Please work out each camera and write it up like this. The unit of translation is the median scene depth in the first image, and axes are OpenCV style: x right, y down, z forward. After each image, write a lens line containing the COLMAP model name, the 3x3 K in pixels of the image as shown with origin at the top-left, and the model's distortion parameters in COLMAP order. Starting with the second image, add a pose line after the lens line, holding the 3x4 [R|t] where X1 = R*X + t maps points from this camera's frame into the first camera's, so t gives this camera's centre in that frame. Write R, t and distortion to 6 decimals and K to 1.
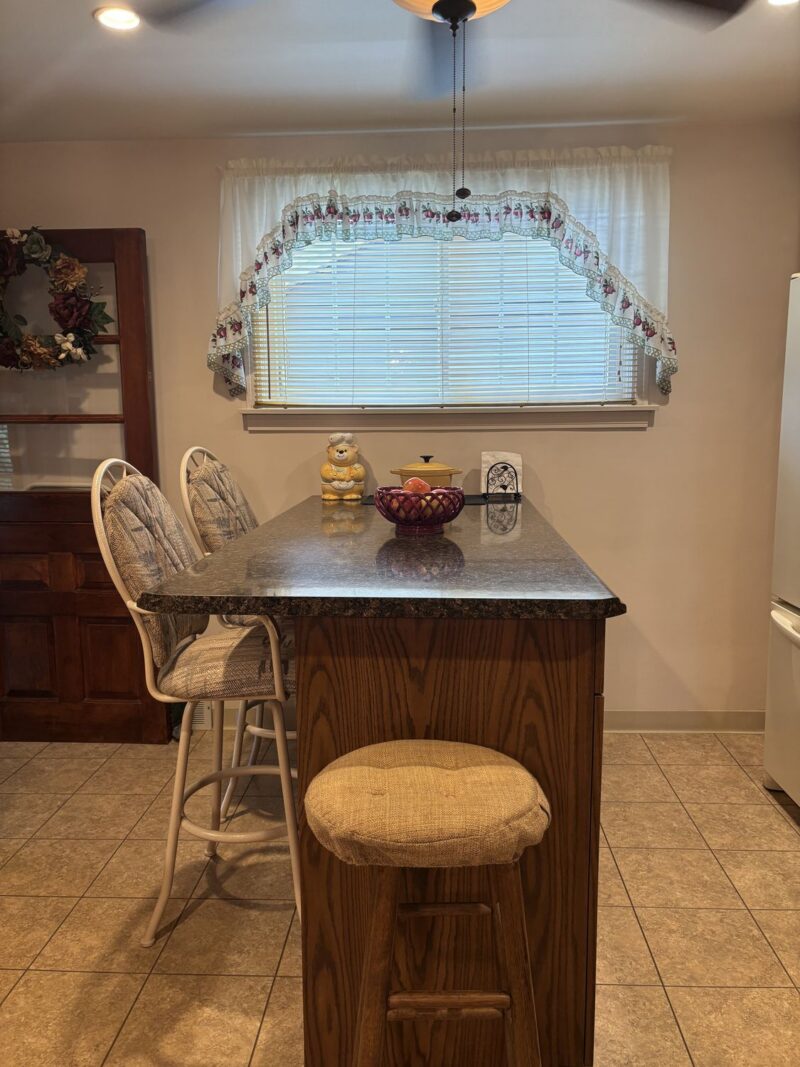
lens RADIAL K [[806.0, 0, 405.1], [0, 806.0, 539.6], [0, 0, 1]] dist [0.039699, -0.037821]
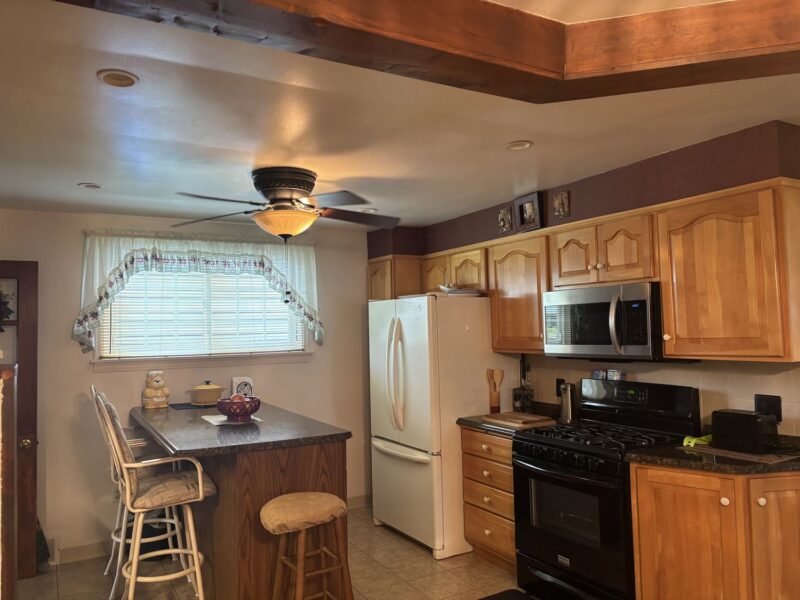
lens RADIAL K [[604.3, 0, 397.8], [0, 604.3, 302.1], [0, 0, 1]] dist [0.039699, -0.037821]
pose [[0.844151, 0.011462, 0.535984, -0.373626], [0.094036, 0.981105, -0.169083, -0.001326], [-0.527795, 0.193134, 0.827123, -0.482690]]
